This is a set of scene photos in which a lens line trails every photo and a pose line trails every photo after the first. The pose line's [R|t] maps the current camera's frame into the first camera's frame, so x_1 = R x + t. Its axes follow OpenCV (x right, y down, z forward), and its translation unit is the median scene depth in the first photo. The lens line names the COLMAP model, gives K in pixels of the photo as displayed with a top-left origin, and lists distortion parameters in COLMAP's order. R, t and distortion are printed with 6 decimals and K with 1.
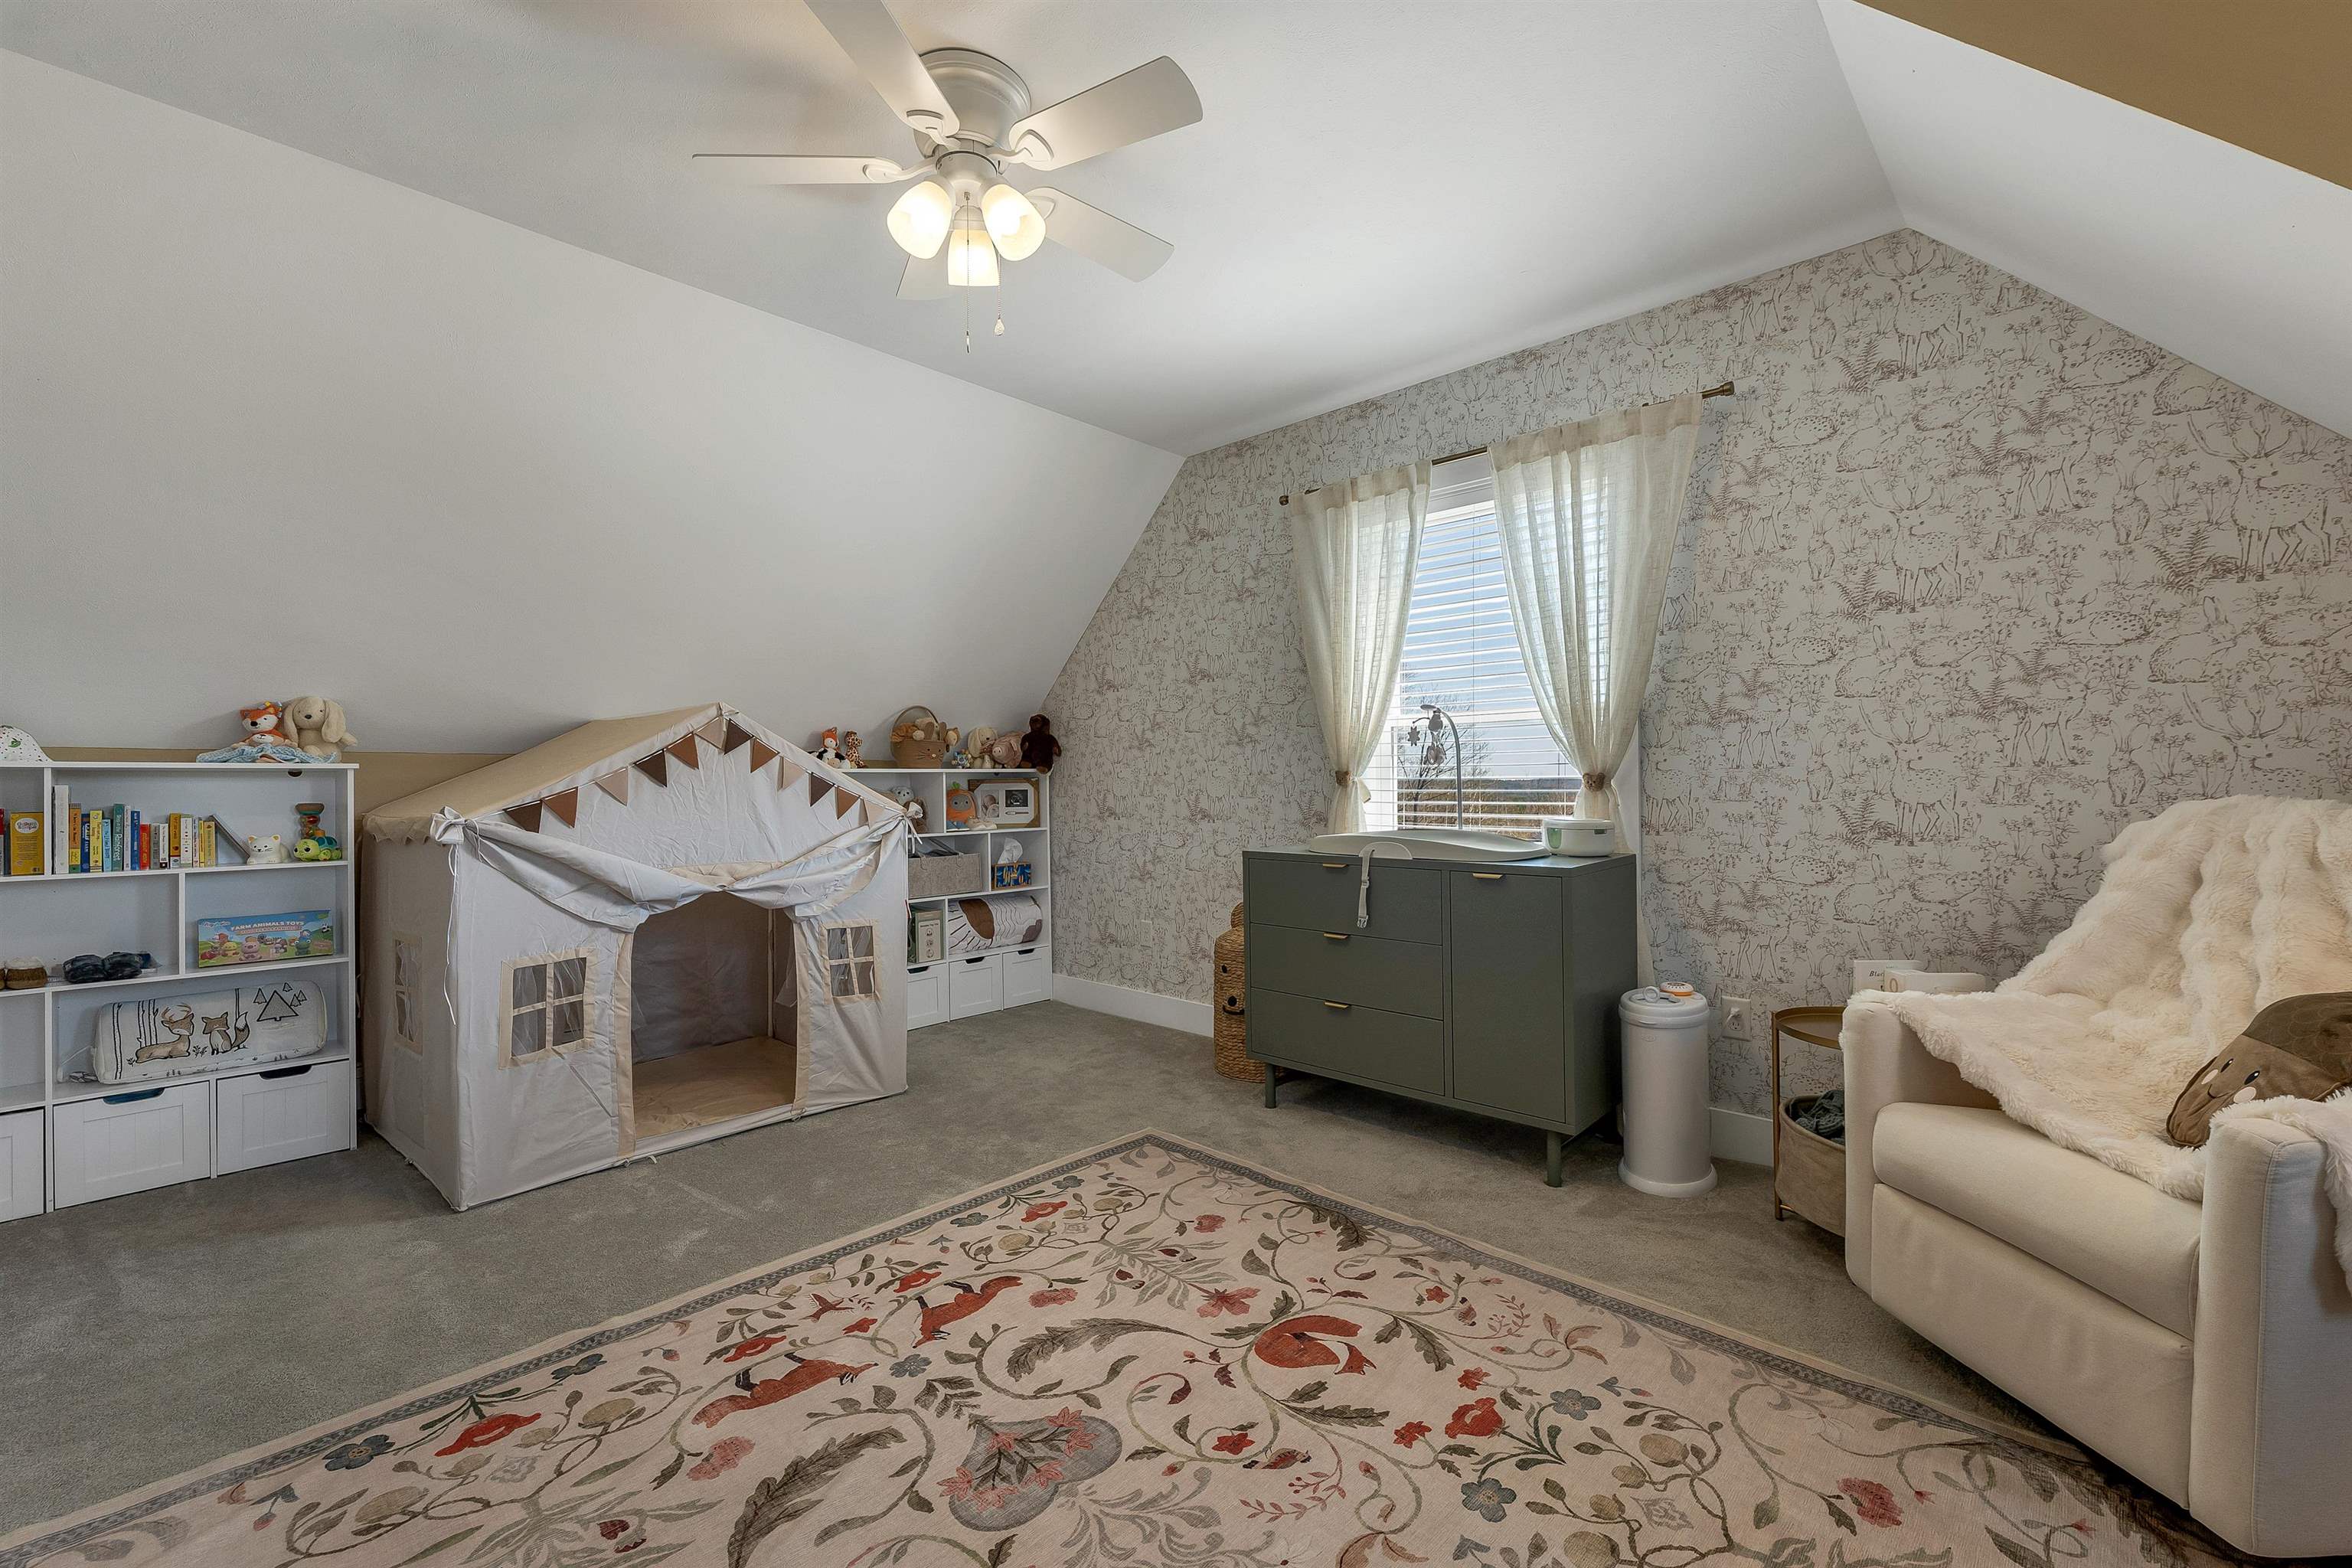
lens RADIAL K [[972.2, 0, 1170.1], [0, 972.2, 794.3], [0, 0, 1]] dist [0.002135, 0.000175]
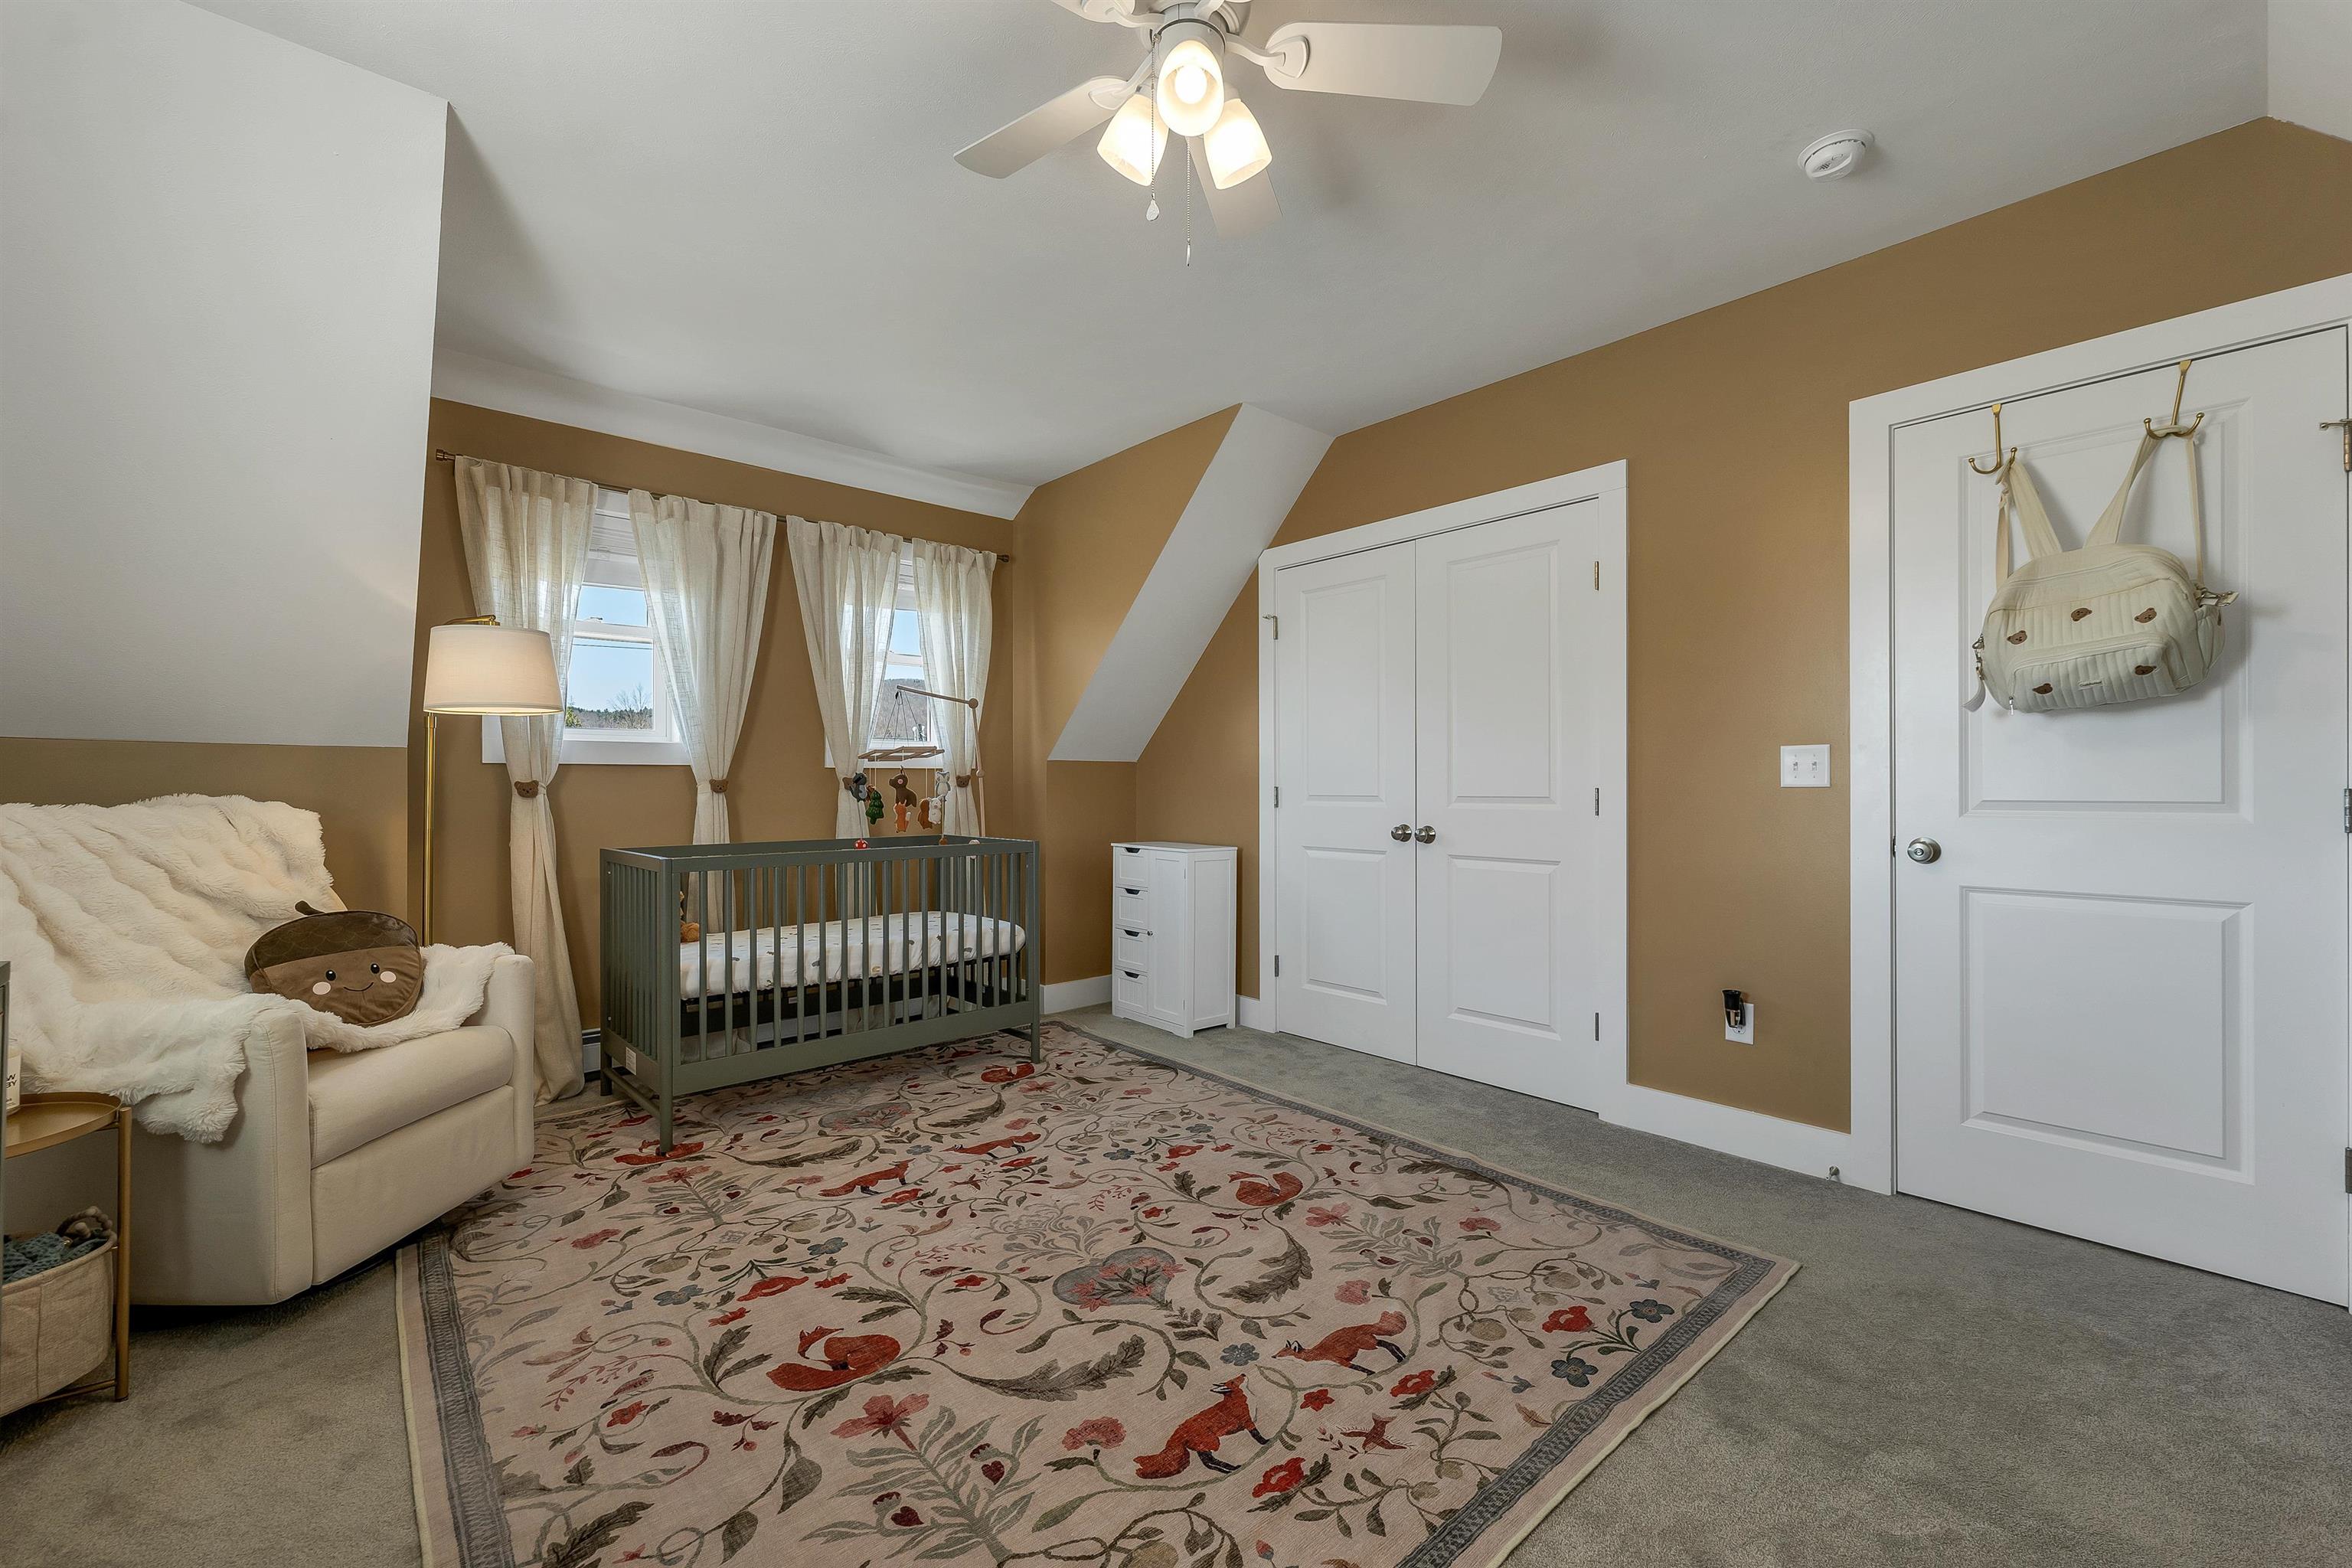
lens RADIAL K [[972.2, 0, 1170.1], [0, 972.2, 794.3], [0, 0, 1]] dist [0.002135, 0.000175]
pose [[-0.996026, 0.005782, 0.088877, -0.245979], [0.007333, 0.999826, 0.017135, -0.012925], [-0.088762, 0.017719, -0.995895, 1.712462]]
